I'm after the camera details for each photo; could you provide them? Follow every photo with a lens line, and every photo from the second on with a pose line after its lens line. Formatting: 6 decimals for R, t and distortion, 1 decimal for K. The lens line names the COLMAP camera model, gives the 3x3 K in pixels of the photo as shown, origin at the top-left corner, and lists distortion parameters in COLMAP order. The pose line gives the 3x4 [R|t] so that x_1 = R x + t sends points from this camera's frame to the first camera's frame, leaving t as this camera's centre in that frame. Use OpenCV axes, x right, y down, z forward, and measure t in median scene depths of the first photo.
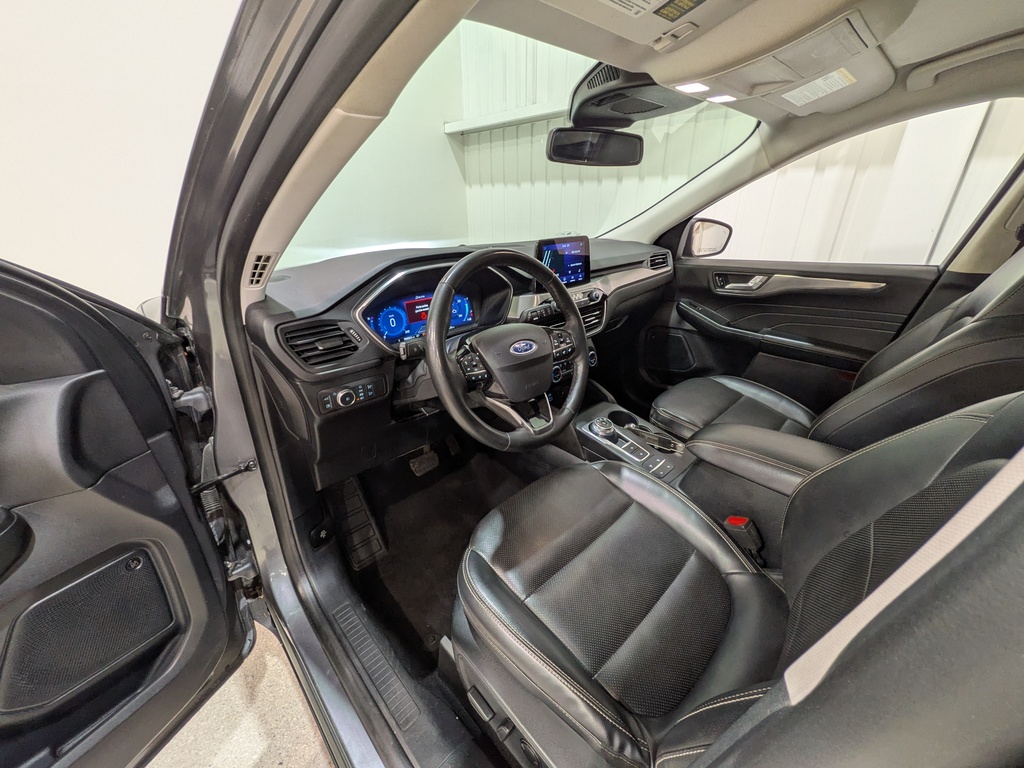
lens RADIAL K [[410.3, 0, 512.0], [0, 410.3, 384.0], [0, 0, 1]] dist [0.000537, 0.000100]
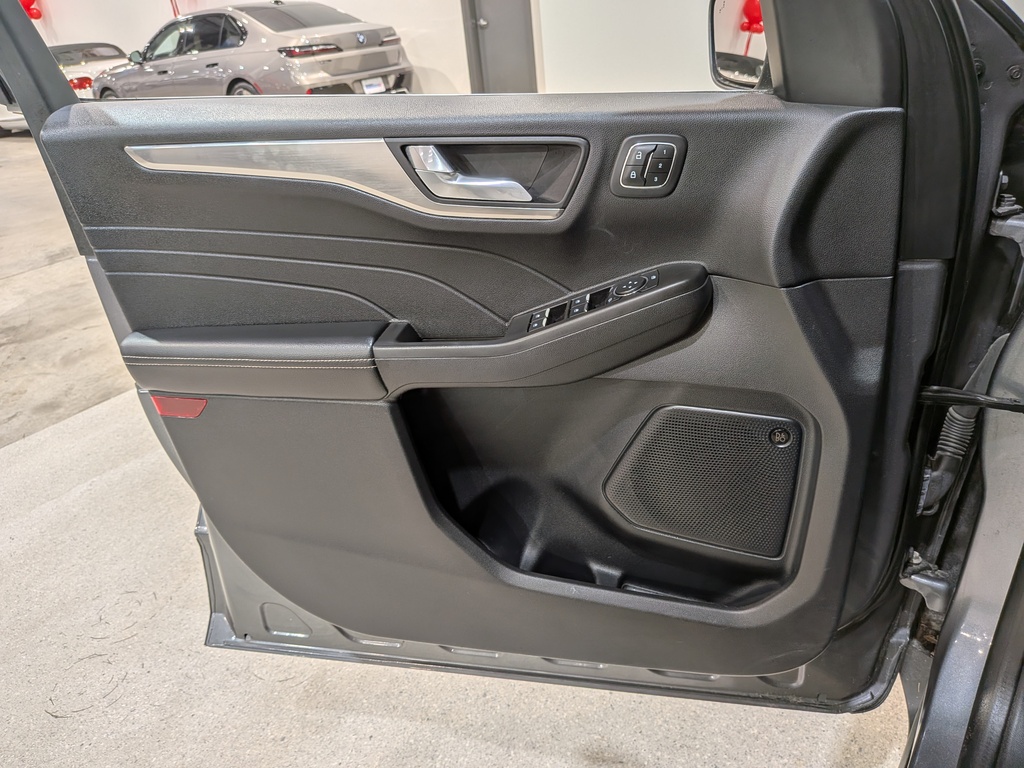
lens RADIAL K [[719.6, 0, 512.0], [0, 719.6, 384.0], [0, 0, 1]] dist [-0.042838, -0.002396]
pose [[0.106240, 0.421445, -0.900609, -0.026960], [-0.307696, 0.875213, 0.373264, 0.071775], [0.945535, 0.237458, 0.222660, 0.278403]]
